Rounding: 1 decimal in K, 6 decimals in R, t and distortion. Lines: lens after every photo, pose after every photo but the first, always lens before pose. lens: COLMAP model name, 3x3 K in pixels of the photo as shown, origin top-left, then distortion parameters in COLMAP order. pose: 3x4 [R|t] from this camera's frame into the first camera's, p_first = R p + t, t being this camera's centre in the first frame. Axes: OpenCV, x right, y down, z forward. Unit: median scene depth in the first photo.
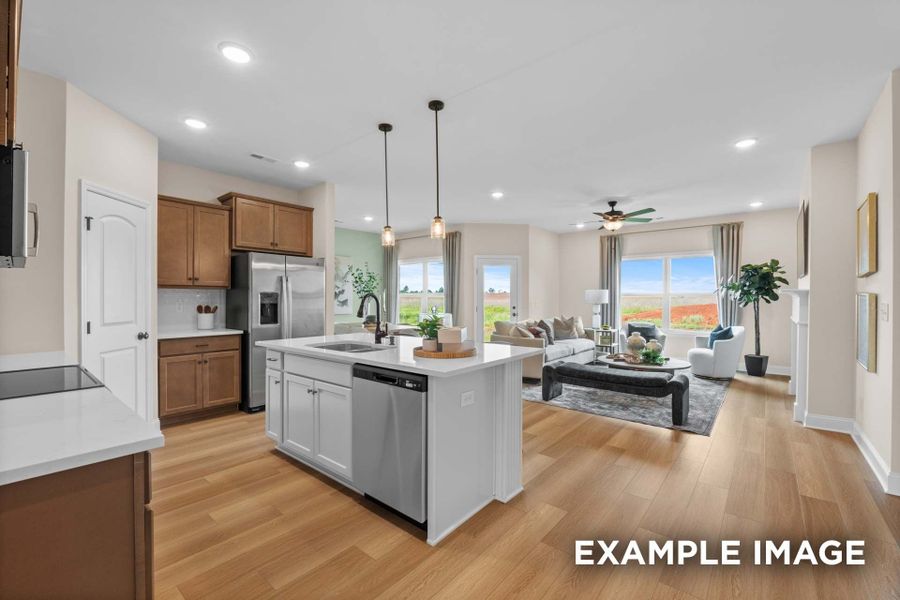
lens RADIAL K [[376.5, 0, 449.0], [0, 376.5, 297.3], [0, 0, 1]] dist [-0.000788, 0.000084]
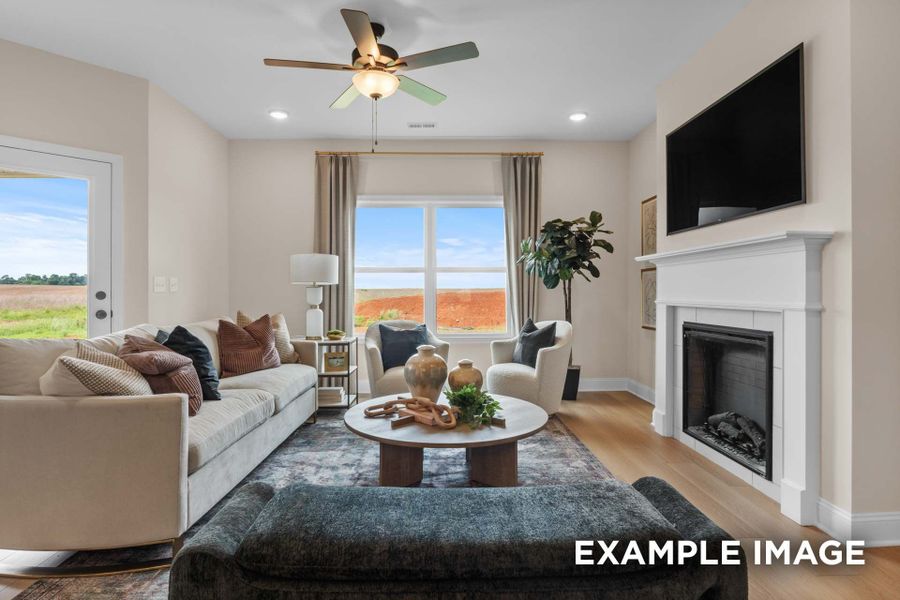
lens RADIAL K [[471.4, 0, 449.5], [0, 471.4, 294.0], [0, 0, 1]] dist [-0.003384, -0.000637]
pose [[0.743014, -0.004524, 0.669260, 0.134914], [0.001113, 0.999984, 0.005523, 0.027206], [-0.669274, -0.003359, 0.743008, 0.496031]]
